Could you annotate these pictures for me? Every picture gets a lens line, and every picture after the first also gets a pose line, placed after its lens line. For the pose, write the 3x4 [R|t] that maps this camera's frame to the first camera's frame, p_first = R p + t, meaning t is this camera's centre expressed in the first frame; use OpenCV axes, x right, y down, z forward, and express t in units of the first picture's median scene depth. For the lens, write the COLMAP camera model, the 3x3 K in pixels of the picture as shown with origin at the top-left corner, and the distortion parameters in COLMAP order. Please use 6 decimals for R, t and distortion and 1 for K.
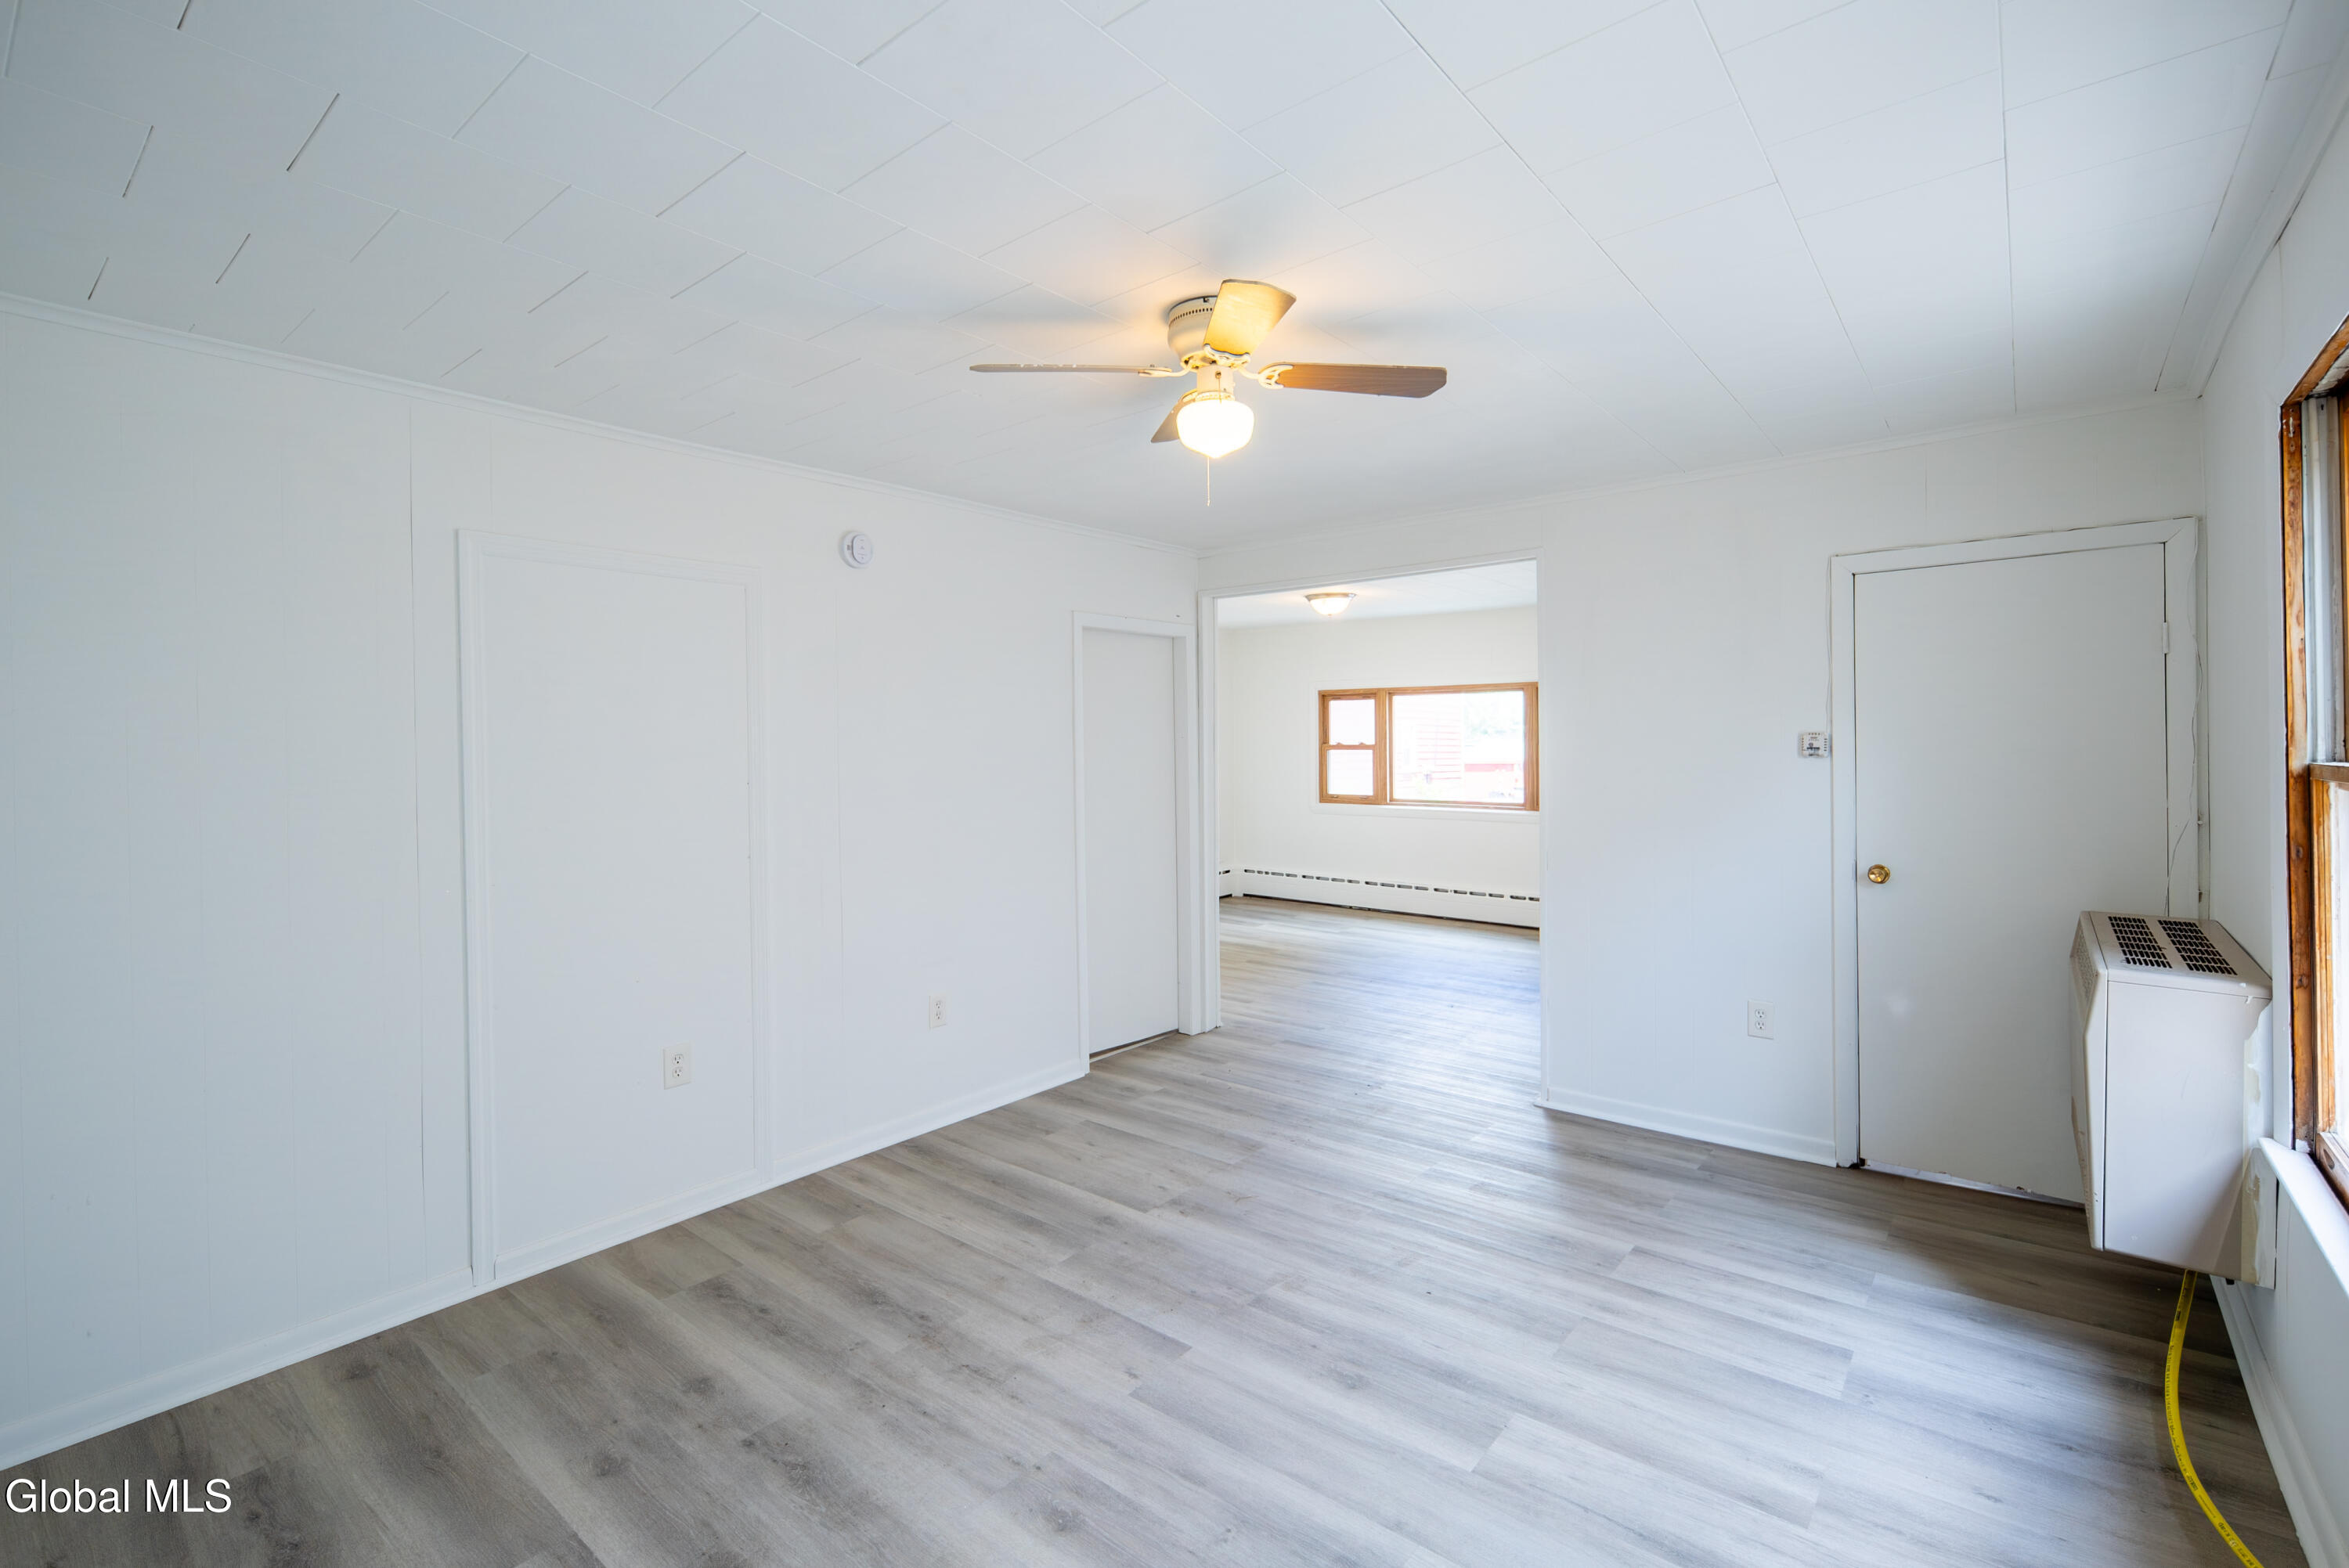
lens RADIAL K [[1052.4, 0, 1171.1], [0, 1052.4, 766.9], [0, 0, 1]] dist [-0.000985, -0.000363]
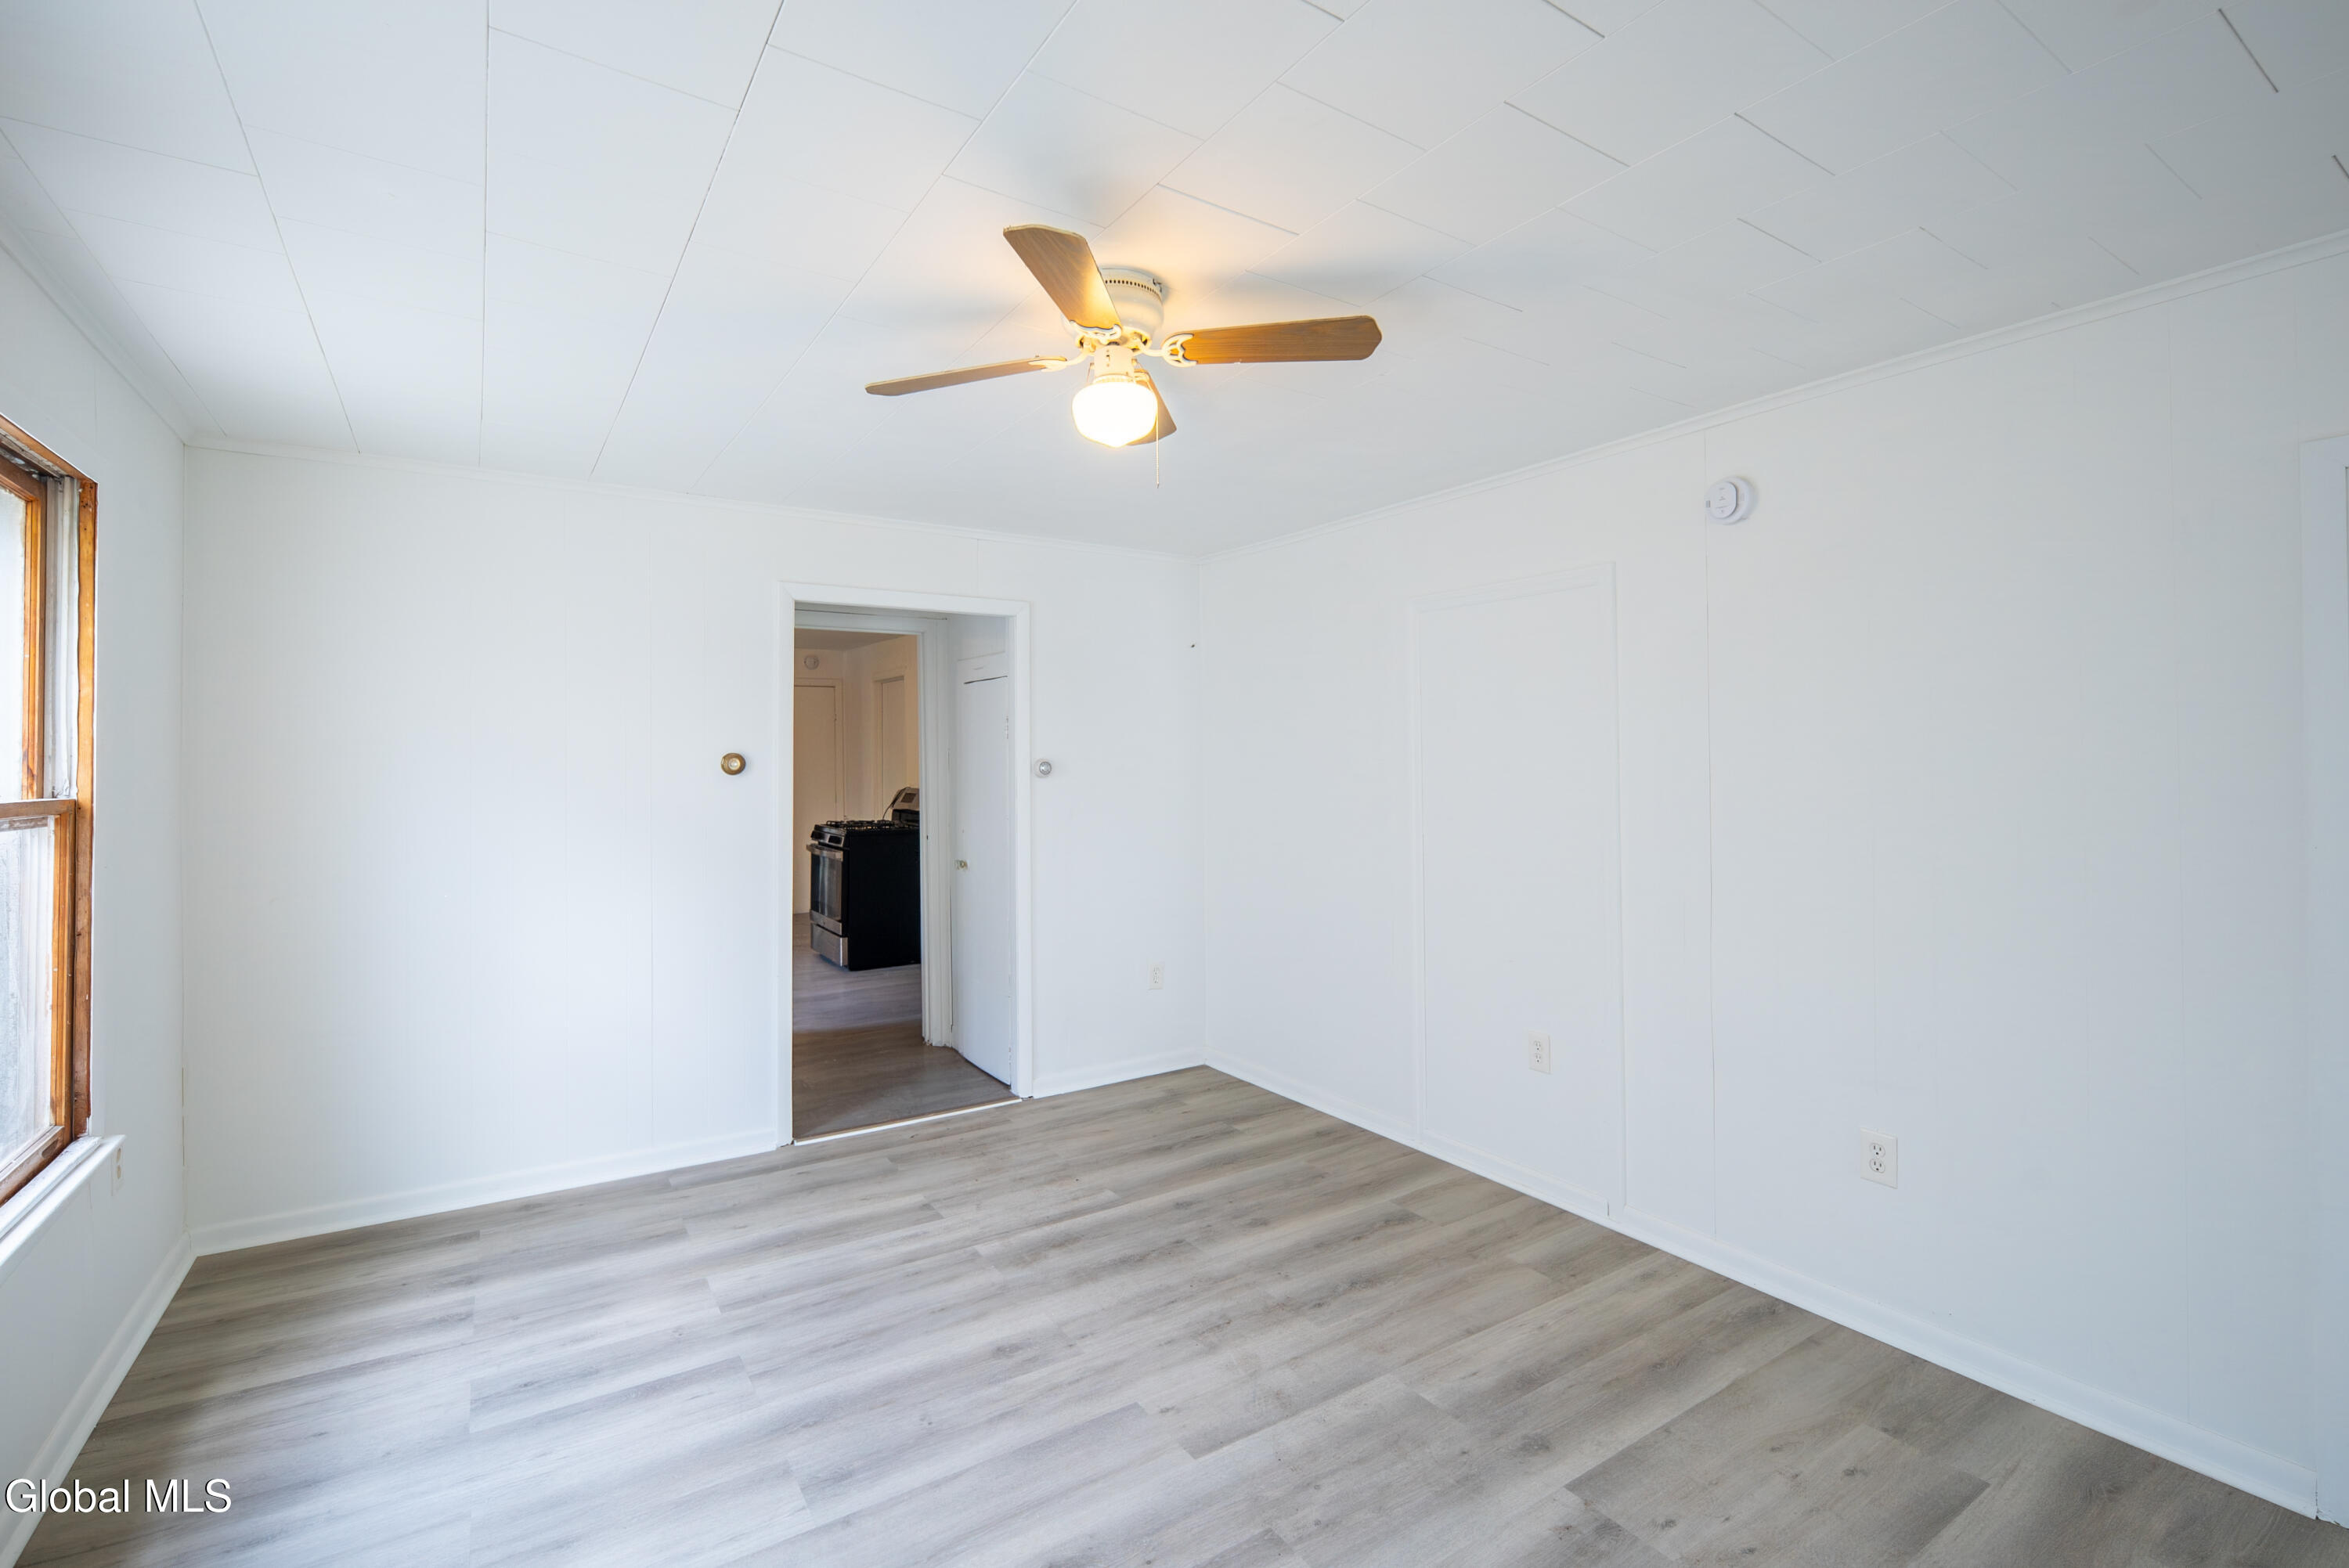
lens RADIAL K [[1052.4, 0, 1175.9], [0, 1052.4, 766.5], [0, 0, 1]] dist [-0.000985, -0.000363]
pose [[-0.300052, 0.023848, -0.953625, 0.782614], [-0.009502, 0.999563, 0.027986, -0.039230], [0.953876, 0.017459, -0.299694, 1.155026]]
